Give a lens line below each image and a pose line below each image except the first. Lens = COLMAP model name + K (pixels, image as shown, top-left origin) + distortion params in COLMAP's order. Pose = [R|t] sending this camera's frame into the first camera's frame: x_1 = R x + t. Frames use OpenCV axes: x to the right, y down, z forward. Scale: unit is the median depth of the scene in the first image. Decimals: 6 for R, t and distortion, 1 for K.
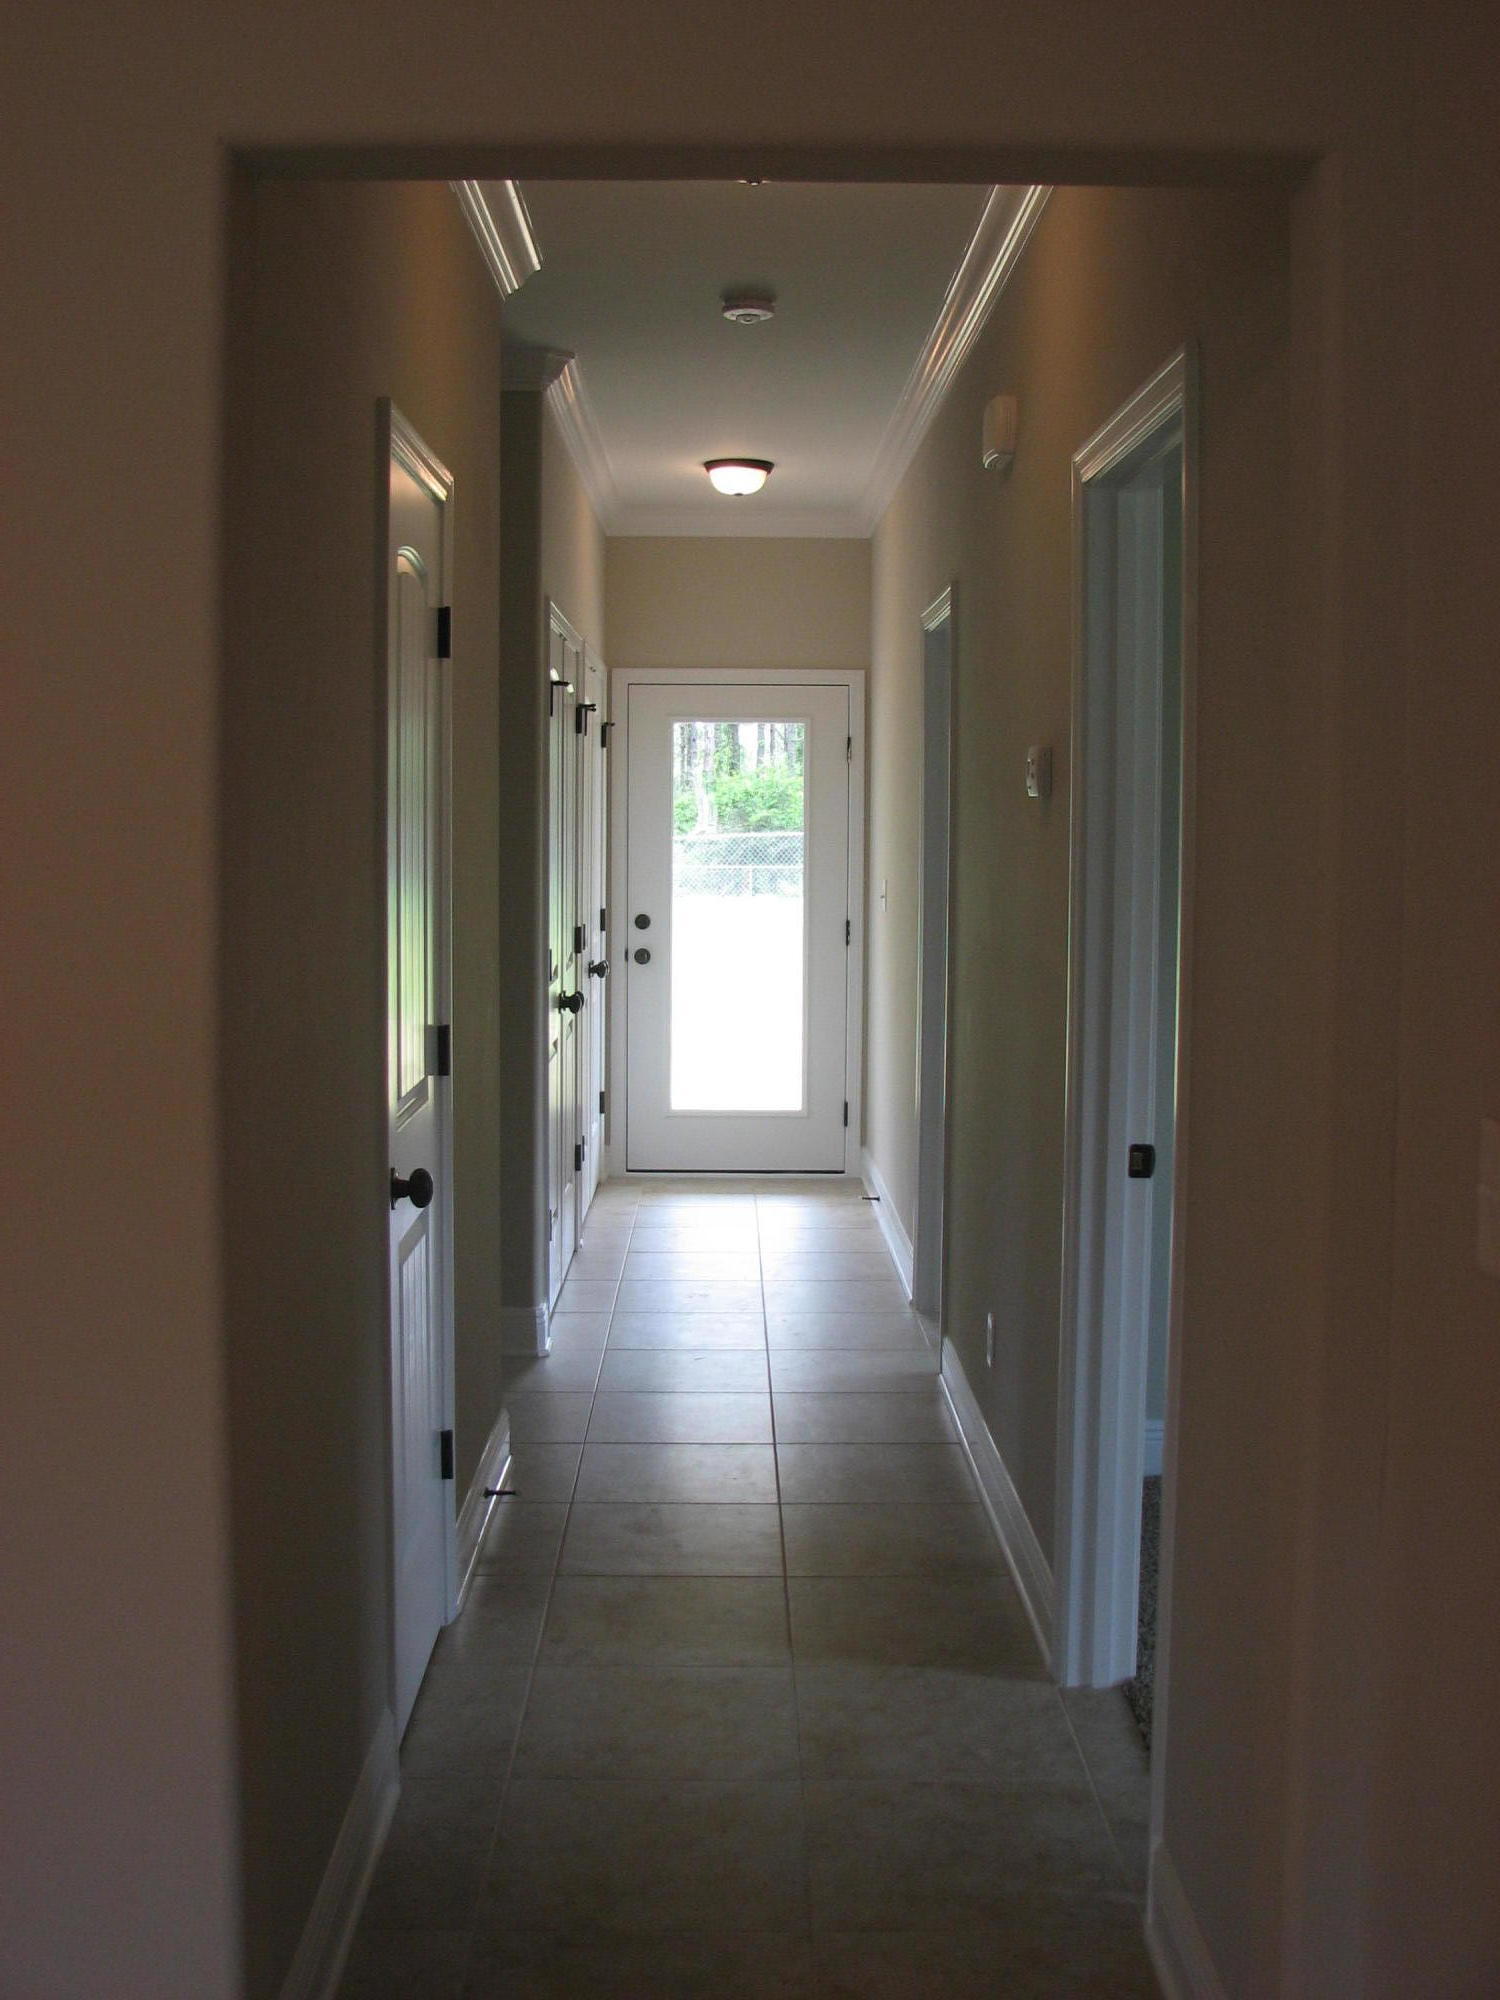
lens RADIAL K [[2111.9, 0, 750.0], [0, 2111.9, 1000.0], [0, 0, 1]] dist [-0.173082, 0.283364]
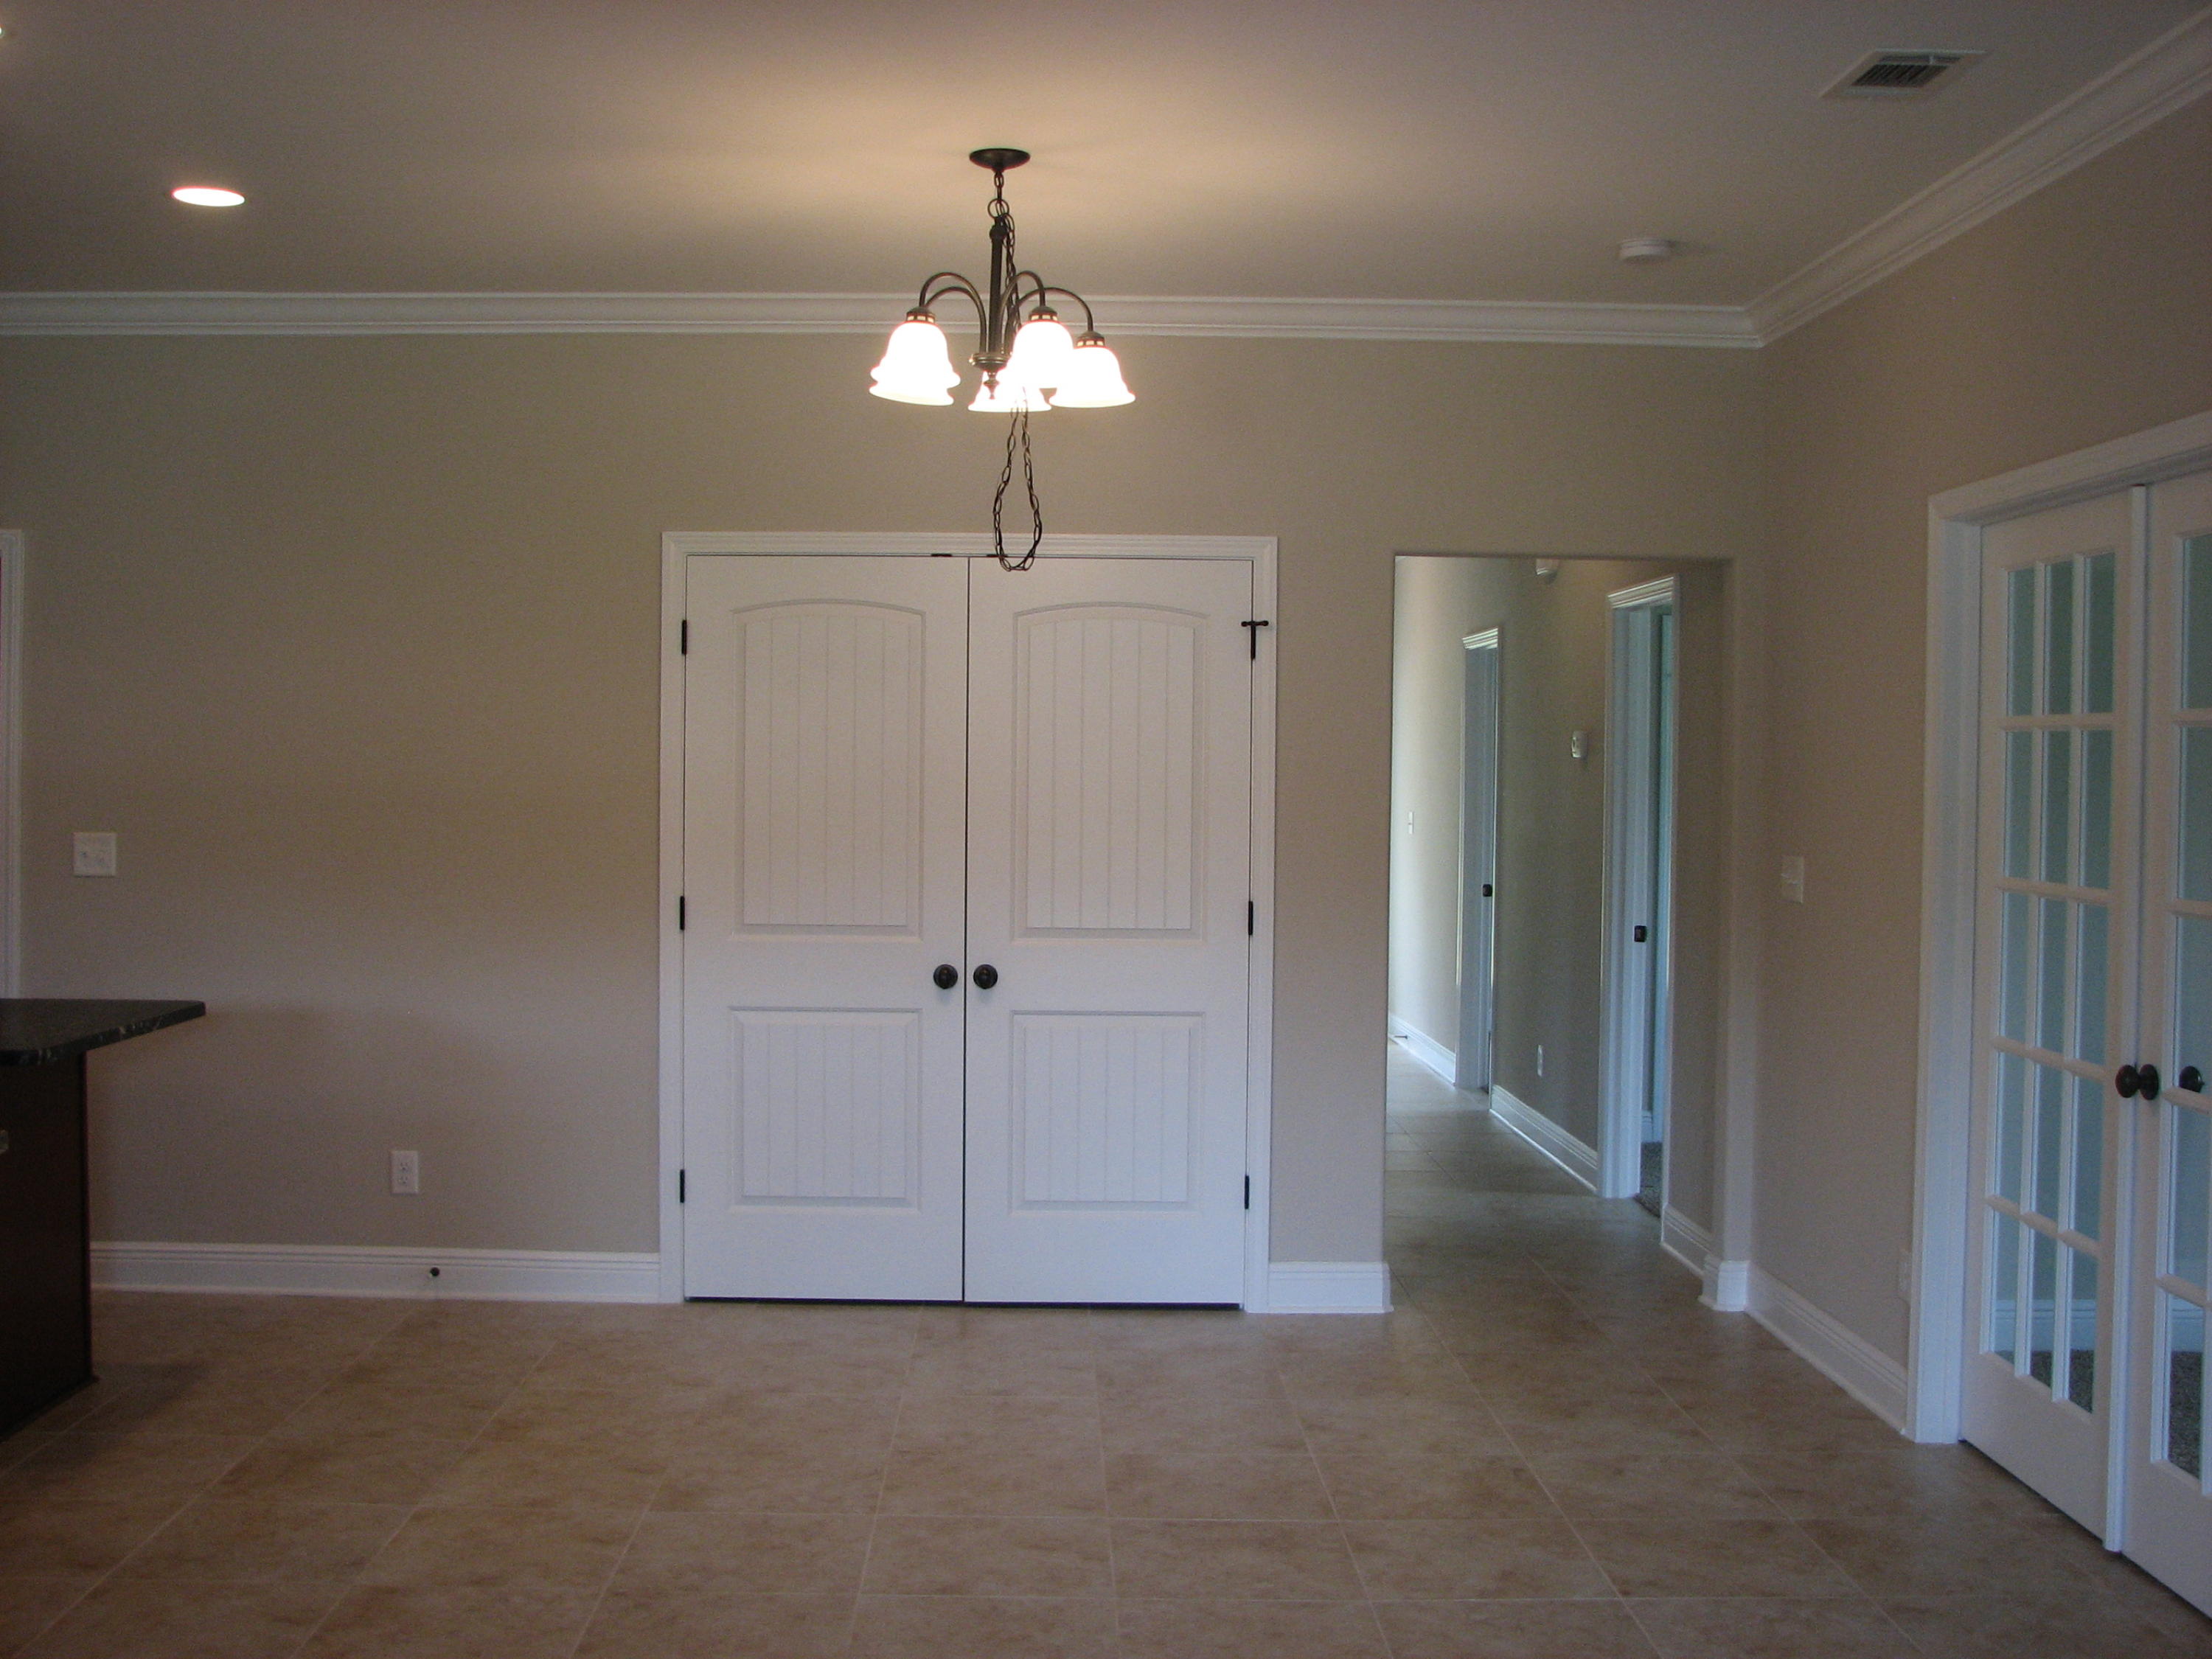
lens RADIAL K [[2335.8, 0, 1106.0], [0, 2335.8, 829.5], [0, 0, 1]] dist [-0.173082, 0.283364]
pose [[0.999844, 0.007391, 0.016023, -0.368097], [-0.006320, 0.997808, -0.065869, 0.126955], [-0.016475, 0.065758, 0.997700, -1.237014]]
